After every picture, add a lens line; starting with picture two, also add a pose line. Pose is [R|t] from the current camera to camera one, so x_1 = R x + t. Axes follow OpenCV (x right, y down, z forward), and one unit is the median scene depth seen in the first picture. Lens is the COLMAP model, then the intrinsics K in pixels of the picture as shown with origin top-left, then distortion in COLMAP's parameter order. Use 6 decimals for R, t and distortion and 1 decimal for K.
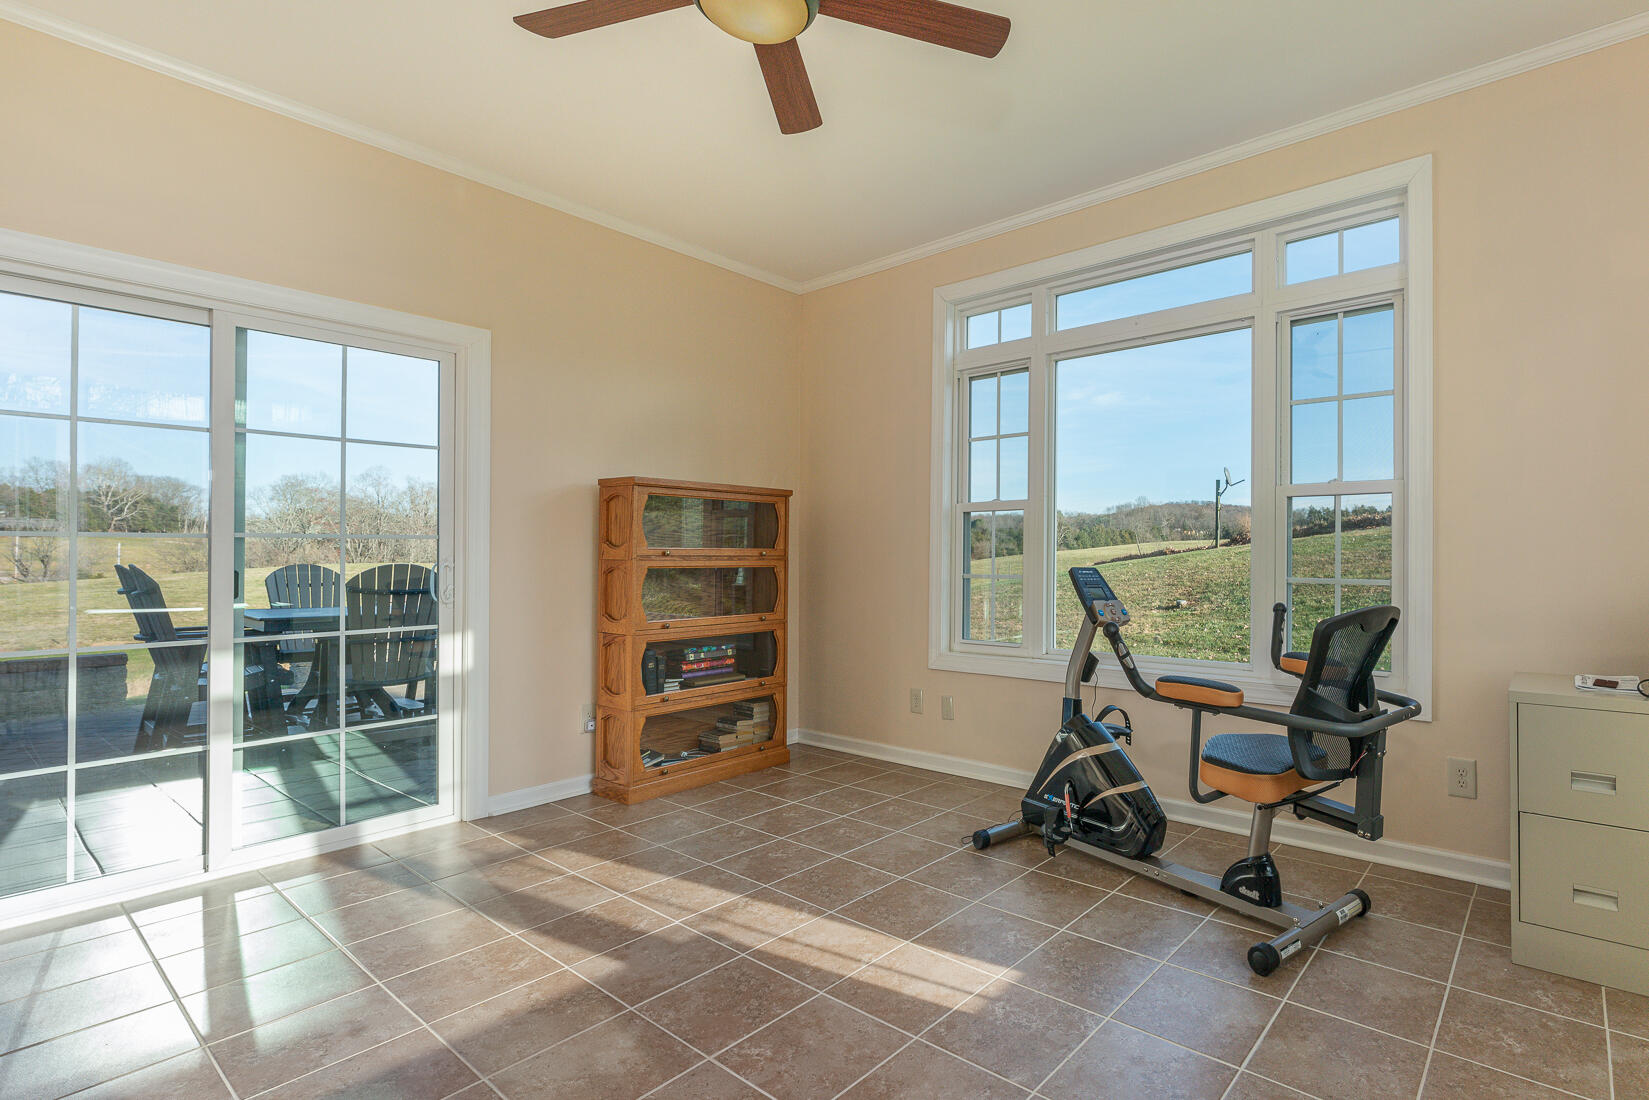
lens RADIAL K [[760.0, 0, 824.5], [0, 760.0, 550.0], [0, 0, 1]] dist [0.004384, 0.000369]
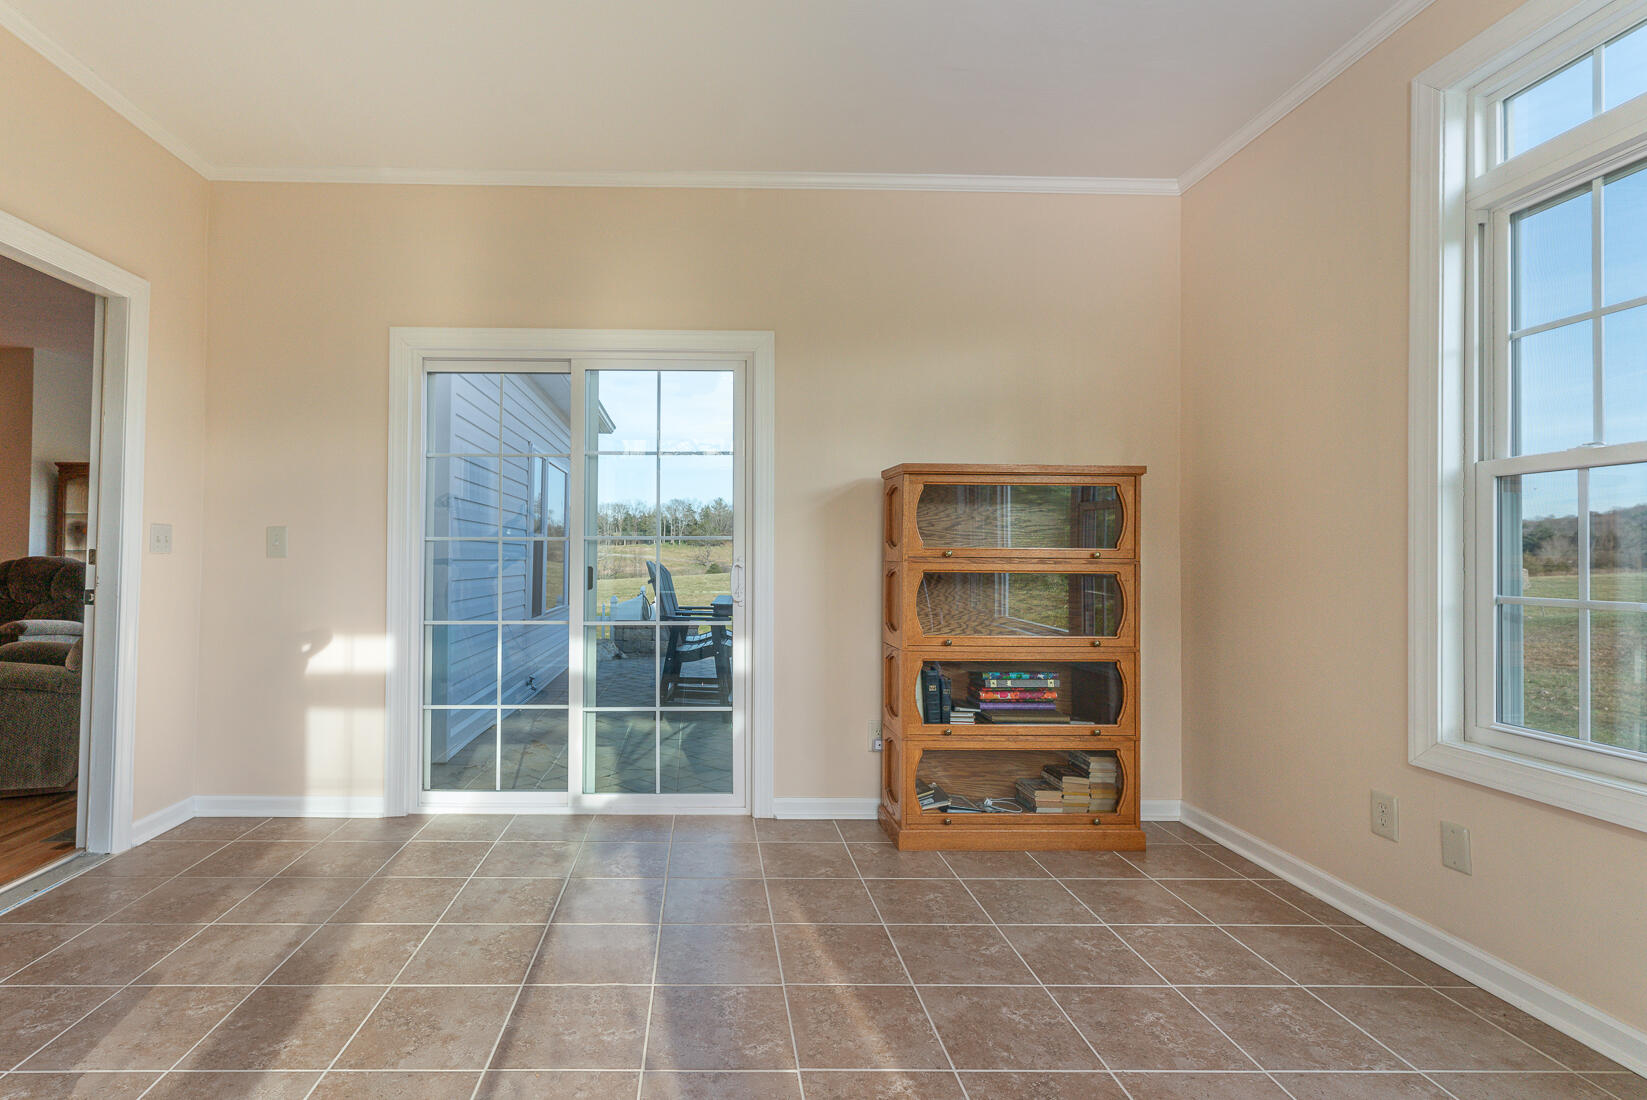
lens RADIAL K [[635.1, 0, 822.7], [0, 635.1, 541.6], [0, 0, 1]] dist [0.000956, -0.000078]
pose [[0.716966, -0.009373, -0.697045, 0.161259], [-0.000119, 0.999908, -0.013568, 0.000039], [0.697108, 0.009811, 0.716899, 0.385638]]
